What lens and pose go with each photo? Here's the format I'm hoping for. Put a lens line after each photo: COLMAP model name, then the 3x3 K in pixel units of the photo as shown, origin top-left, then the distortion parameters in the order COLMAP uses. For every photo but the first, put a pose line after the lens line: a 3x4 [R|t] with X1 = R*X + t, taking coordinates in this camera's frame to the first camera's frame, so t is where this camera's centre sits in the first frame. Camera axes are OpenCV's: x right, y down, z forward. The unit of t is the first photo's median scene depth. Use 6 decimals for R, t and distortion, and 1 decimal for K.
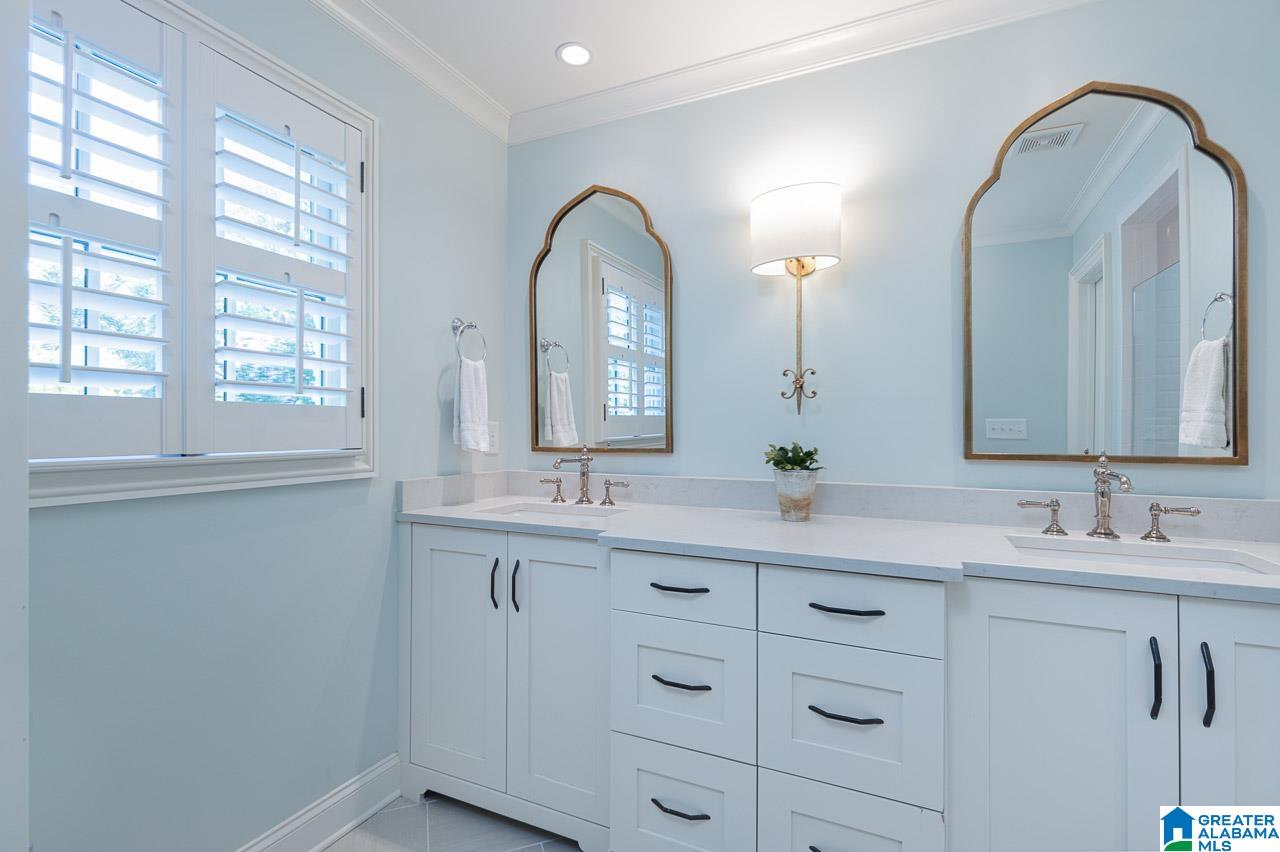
lens RADIAL K [[595.3, 0, 640.0], [0, 595.3, 426.0], [0, 0, 1]] dist [0.000718, 0.000759]
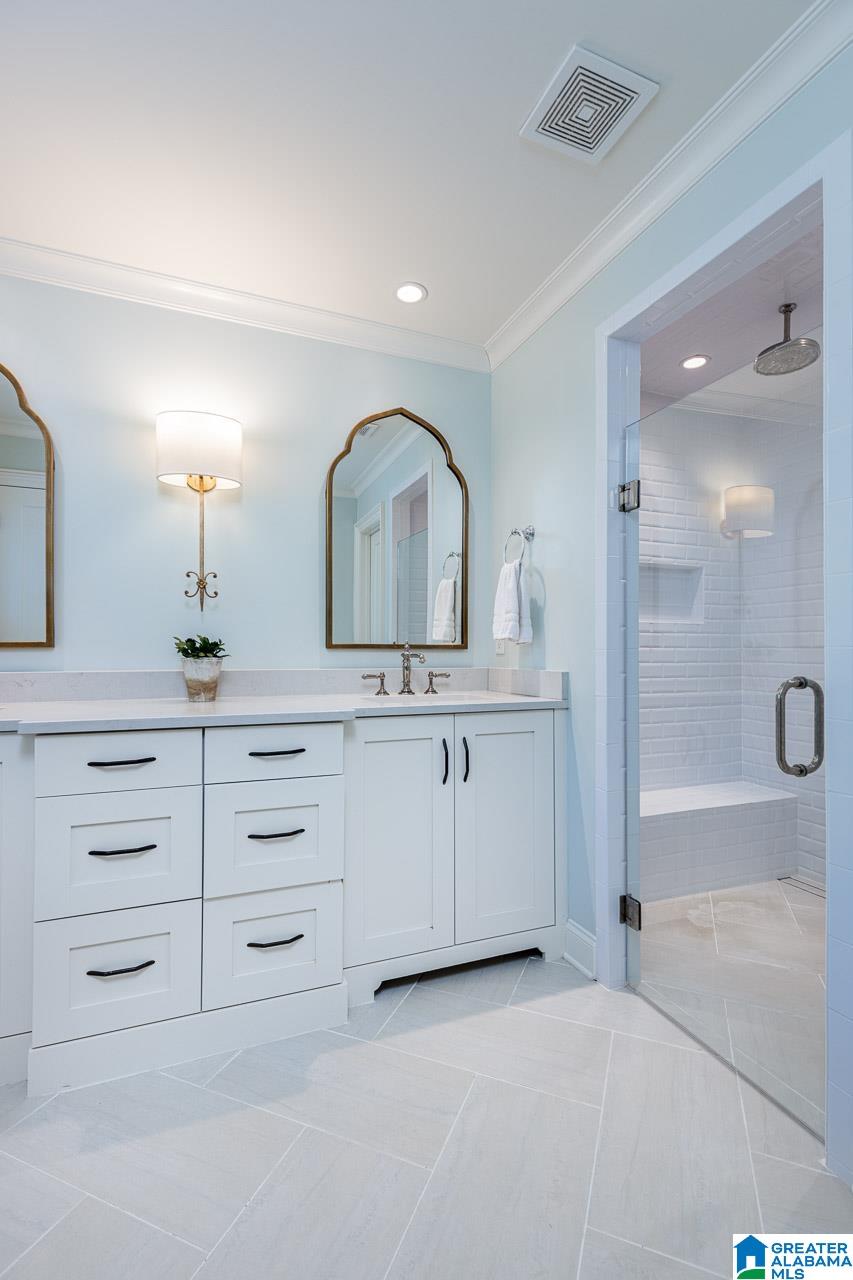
lens RADIAL K [[574.5, 0, 426.5], [0, 574.5, 640.0], [0, 0, 1]] dist [0.001554, -0.000220]
pose [[0.695950, 0.016880, 0.717892, -0.250194], [-0.011619, 0.999858, -0.012246, 0.049347], [-0.717996, 0.000181, 0.696047, -0.094402]]
